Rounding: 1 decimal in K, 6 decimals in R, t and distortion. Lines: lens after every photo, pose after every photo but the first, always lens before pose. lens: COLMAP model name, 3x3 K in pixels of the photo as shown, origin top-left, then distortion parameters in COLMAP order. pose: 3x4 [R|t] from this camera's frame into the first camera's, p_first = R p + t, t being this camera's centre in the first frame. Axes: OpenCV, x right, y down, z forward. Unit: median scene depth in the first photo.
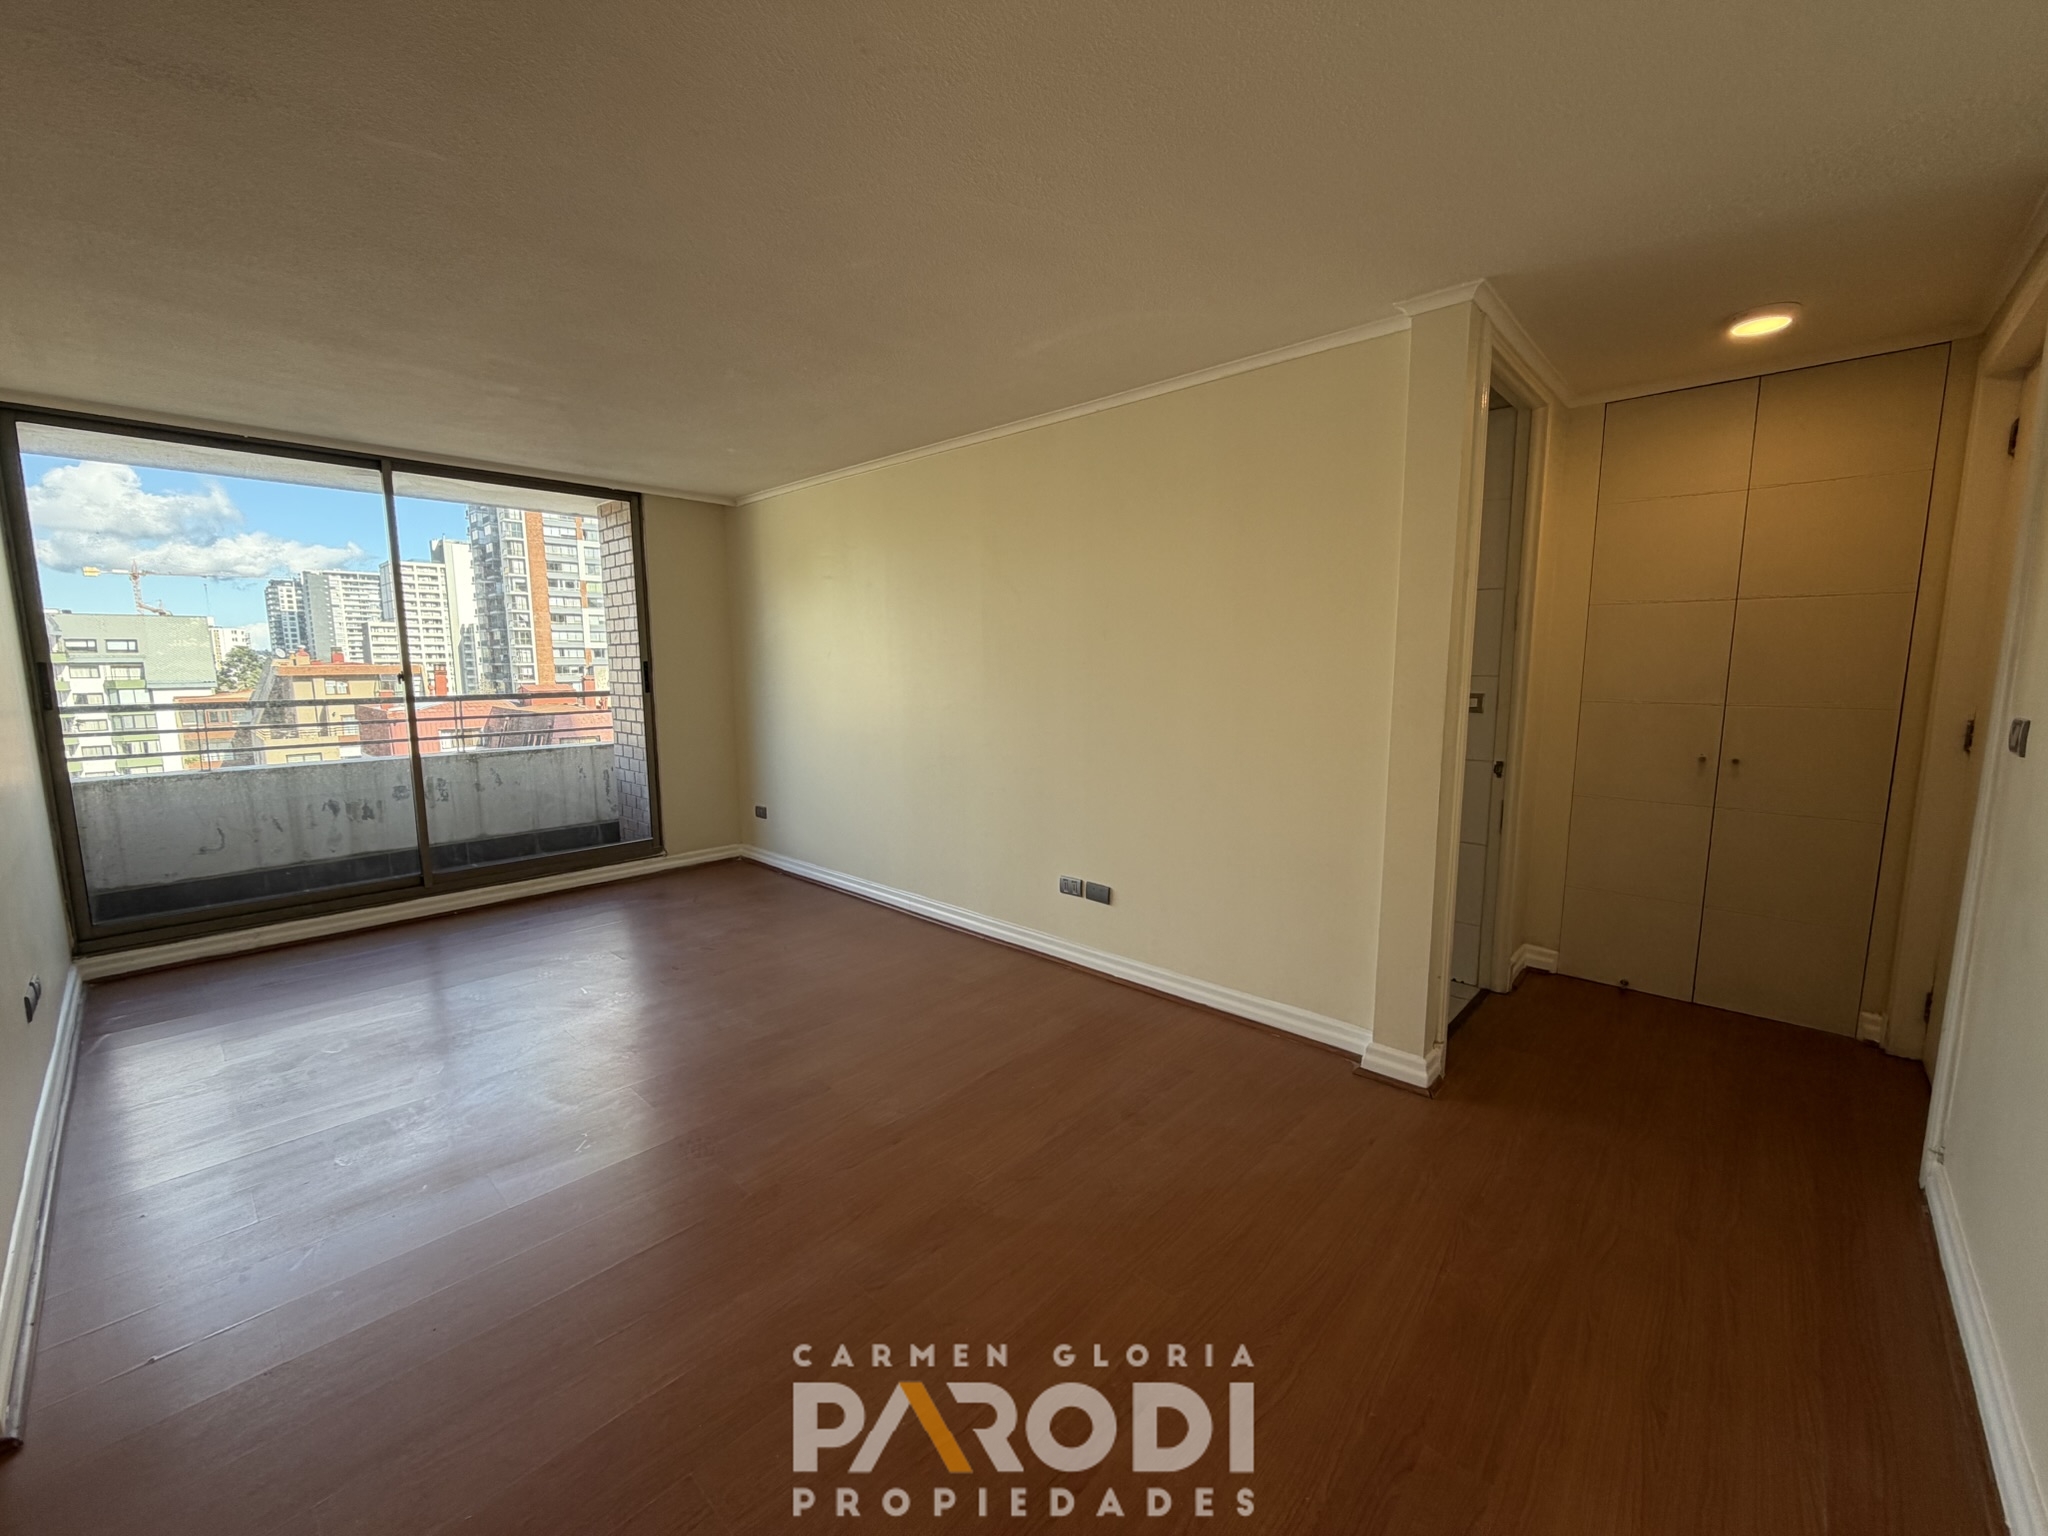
lens RADIAL K [[816.3, 0, 1021.4], [0, 816.3, 770.1], [0, 0, 1]] dist [-0.000678, 0.000152]
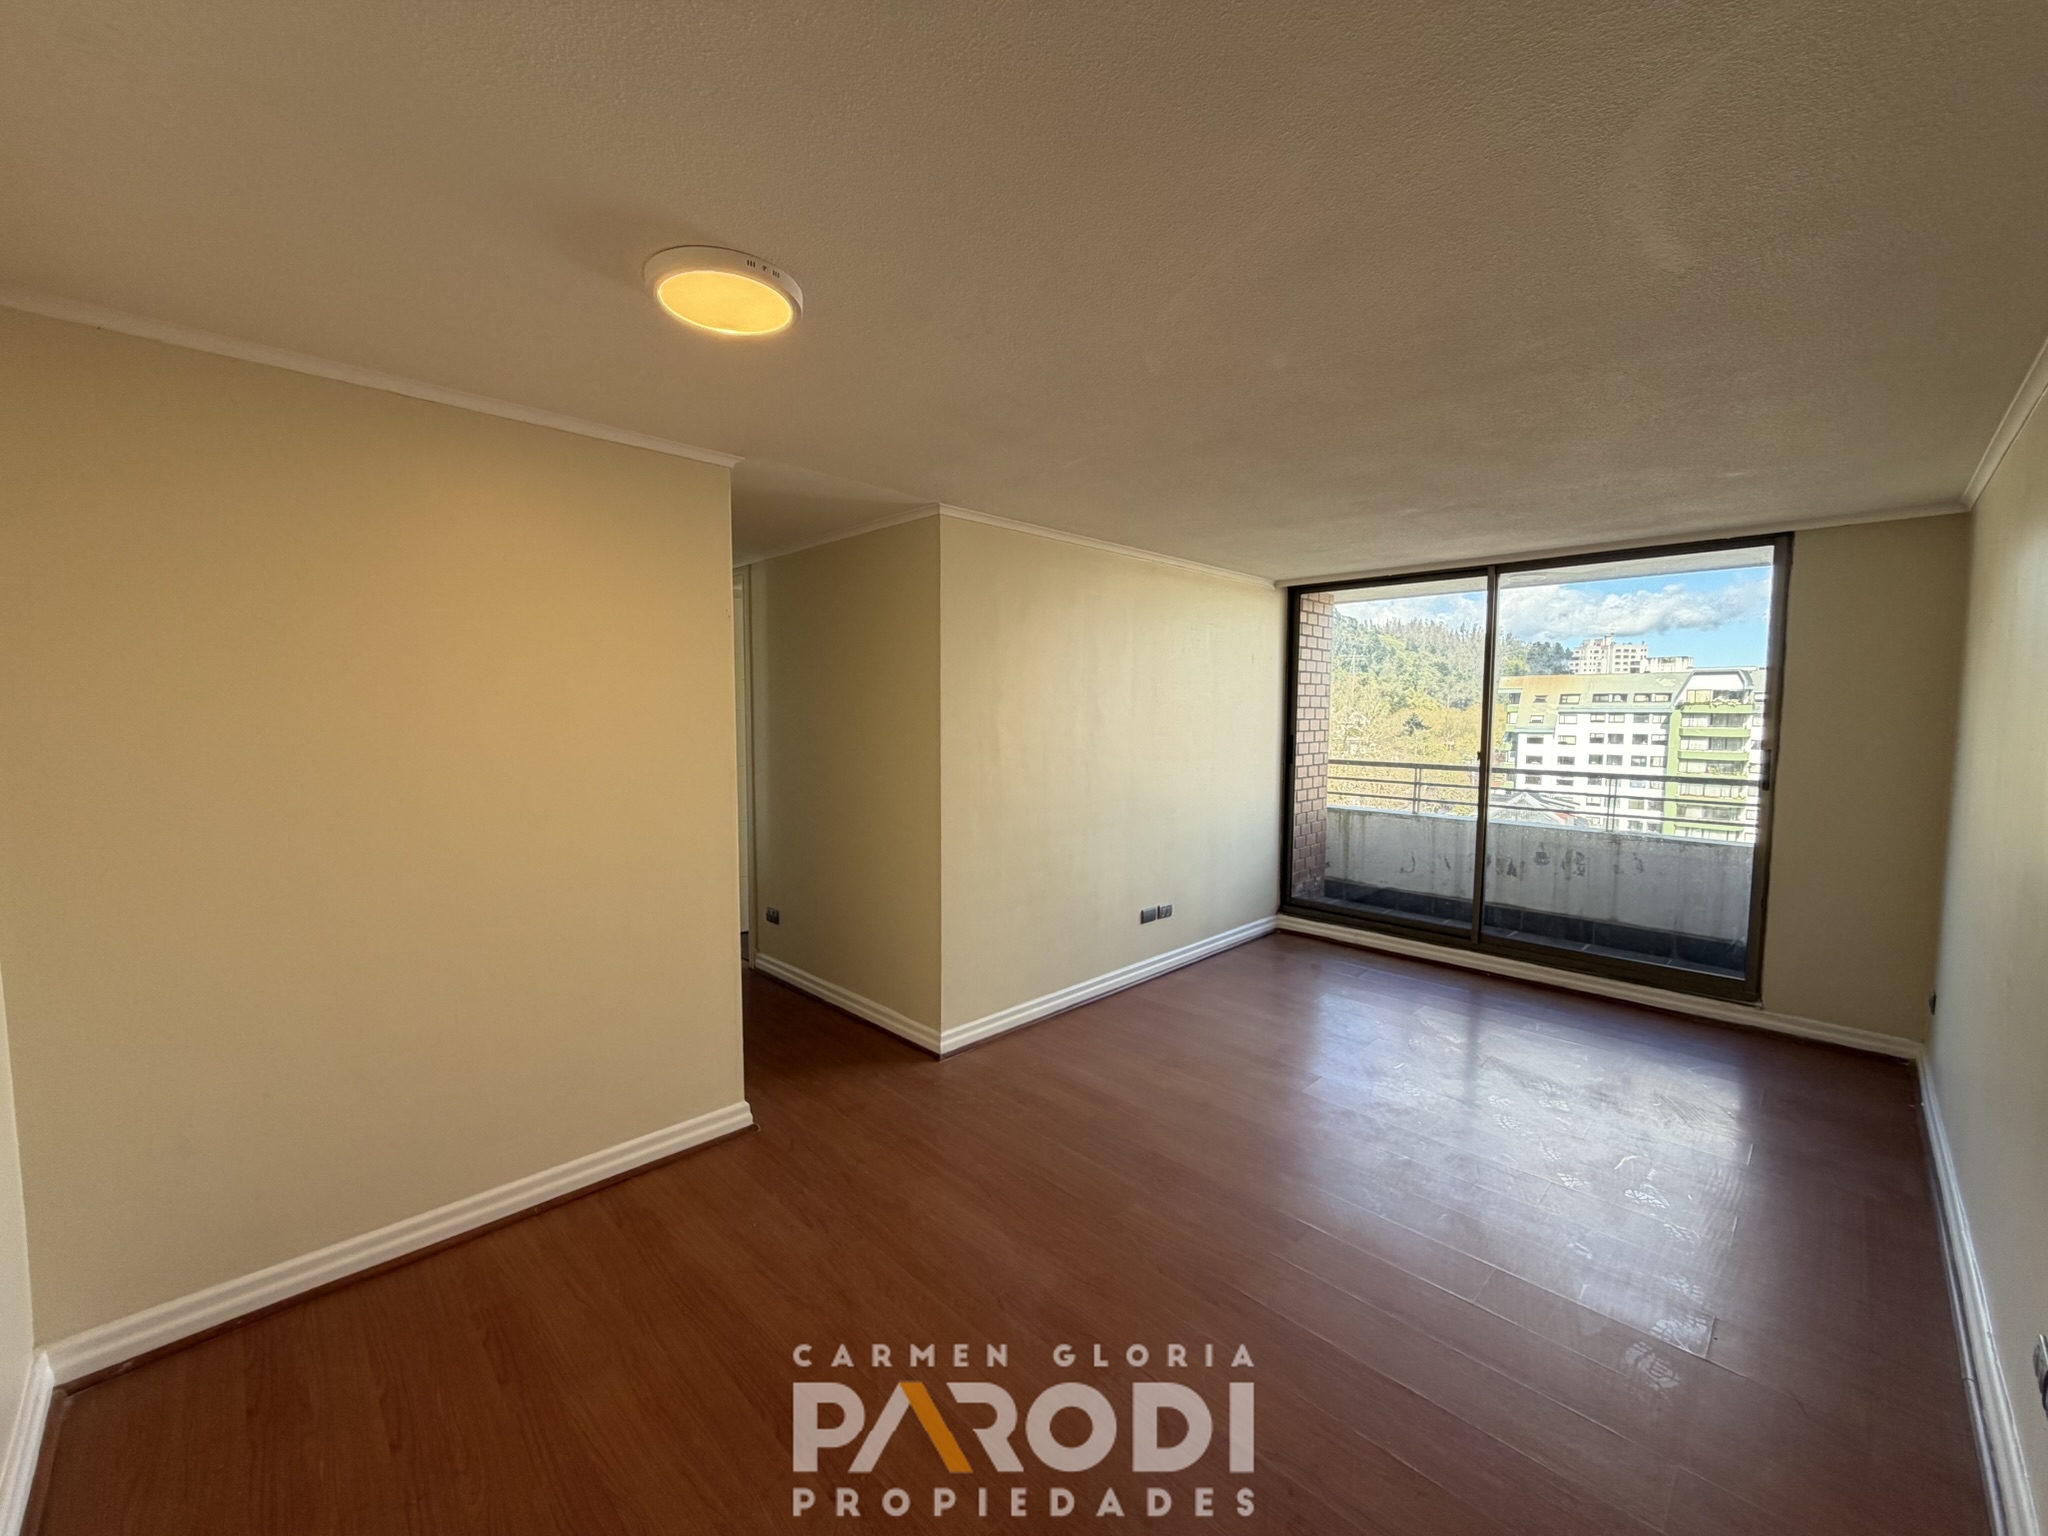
lens RADIAL K [[816.3, 0, 1021.0], [0, 816.3, 771.7], [0, 0, 1]] dist [-0.000678, 0.000152]
pose [[-0.045028, 0.079777, -0.995795, 0.354724], [-0.137487, 0.986826, 0.085275, -0.087967], [0.989480, 0.140749, -0.033467, 0.363949]]
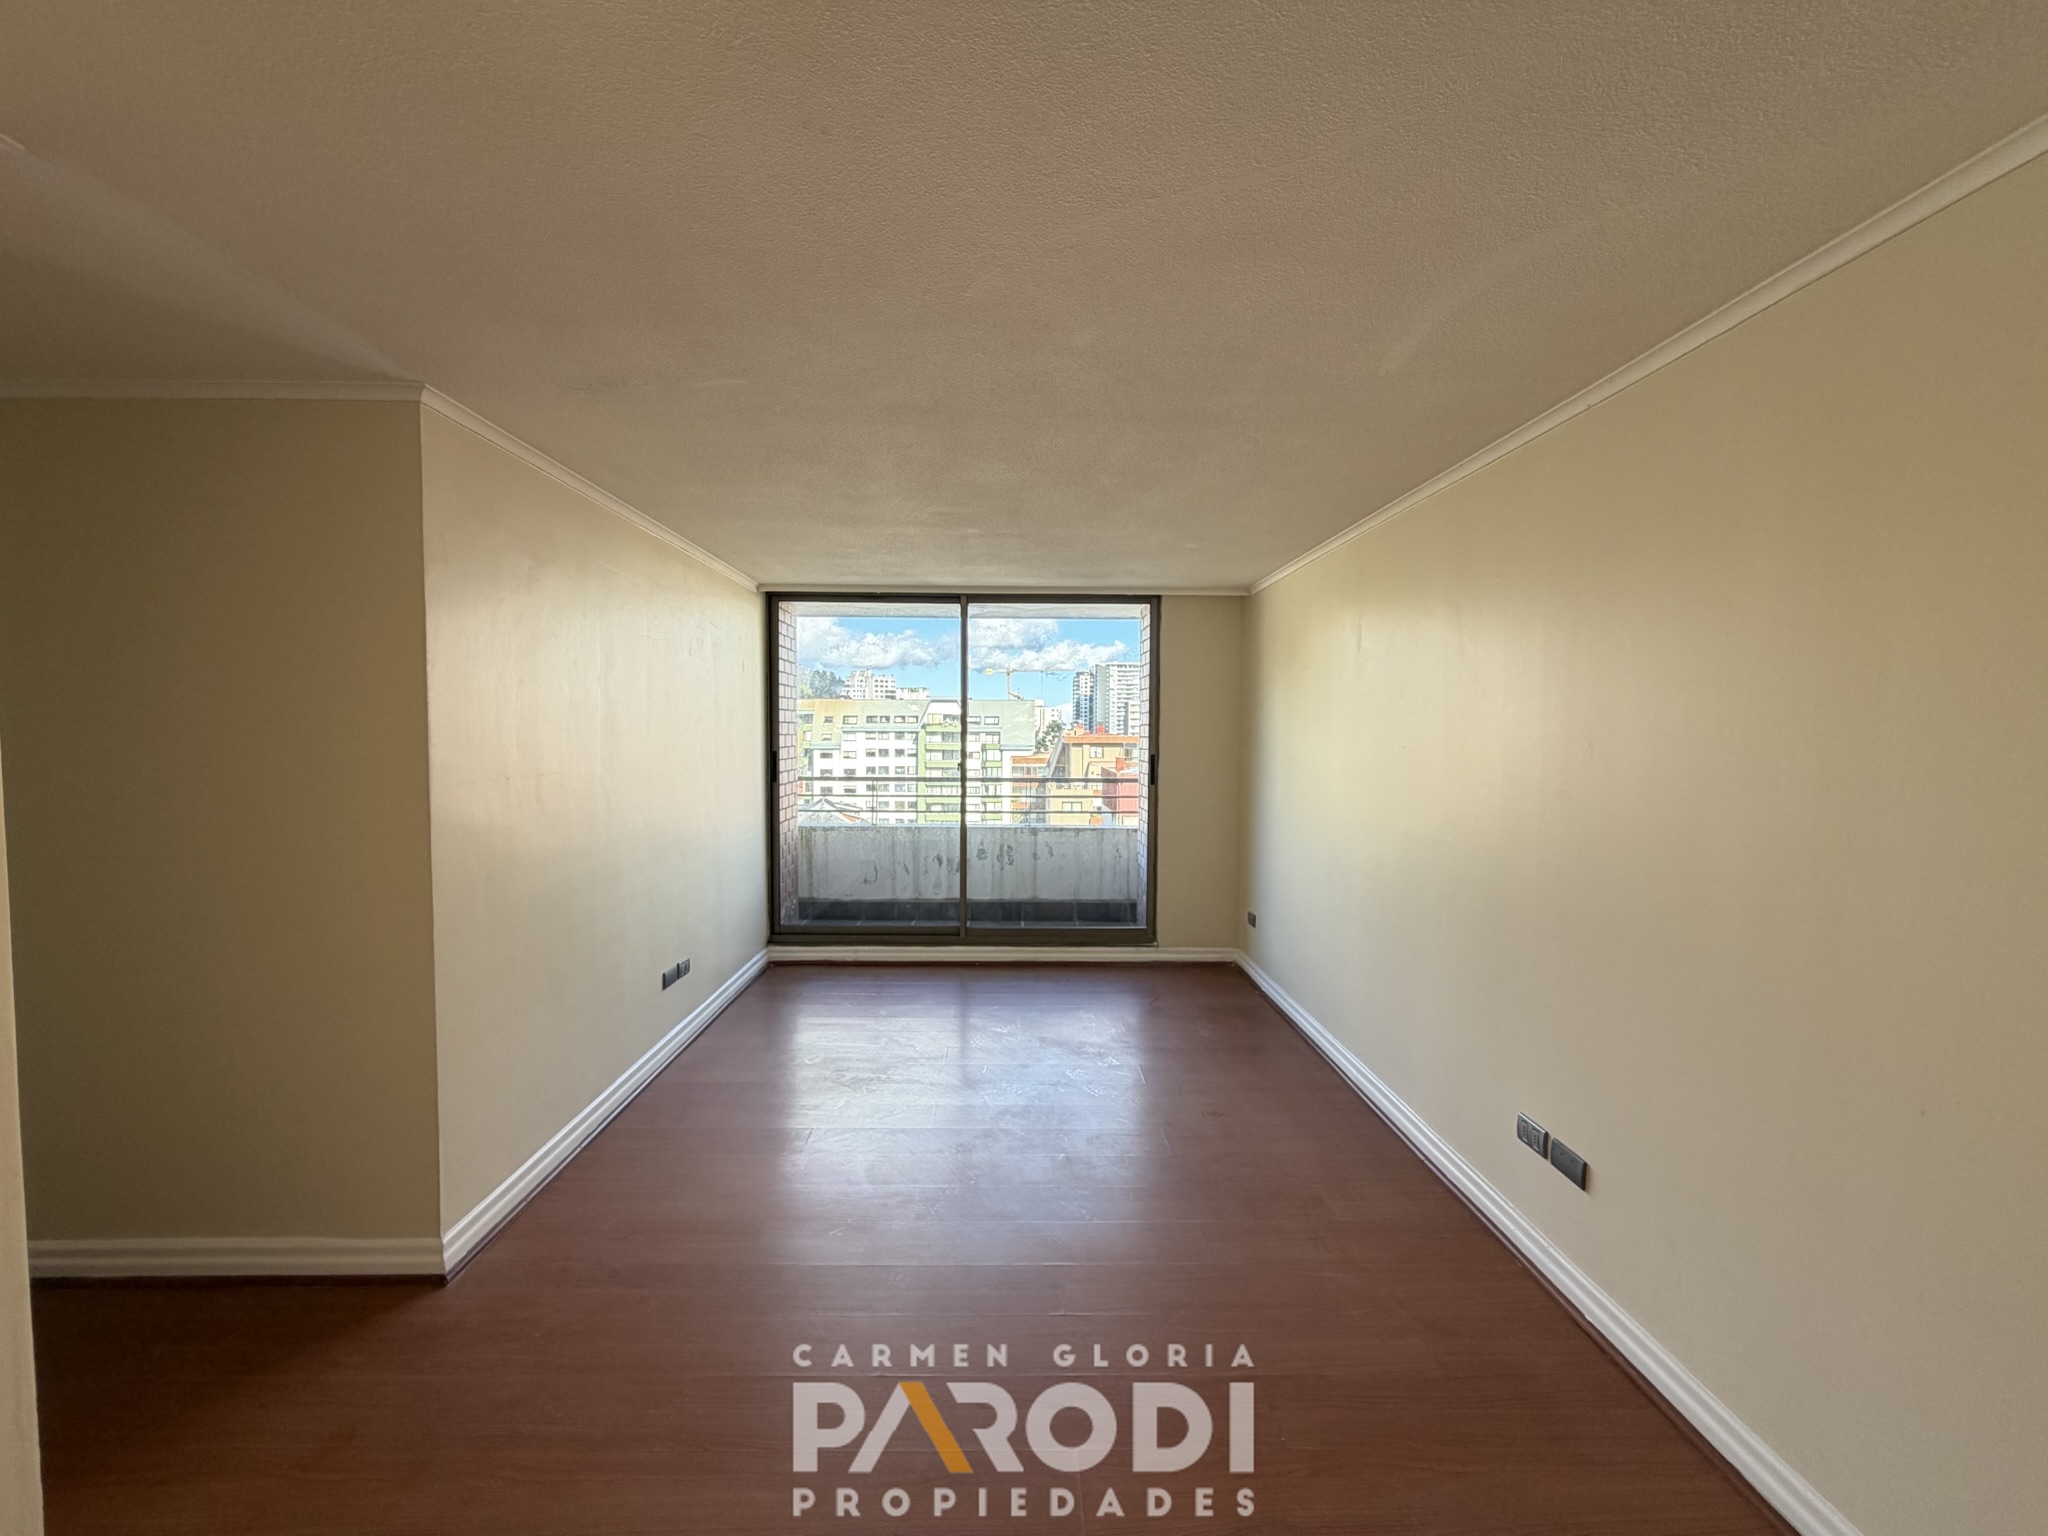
lens RADIAL K [[816.3, 0, 1016.2], [0, 816.3, 767.5], [0, 0, 1]] dist [-0.000678, 0.000152]
pose [[0.690802, 0.038985, -0.721992, 0.175915], [-0.104444, 0.993453, -0.046289, -0.054782], [0.715461, 0.107384, 0.690351, 0.179615]]
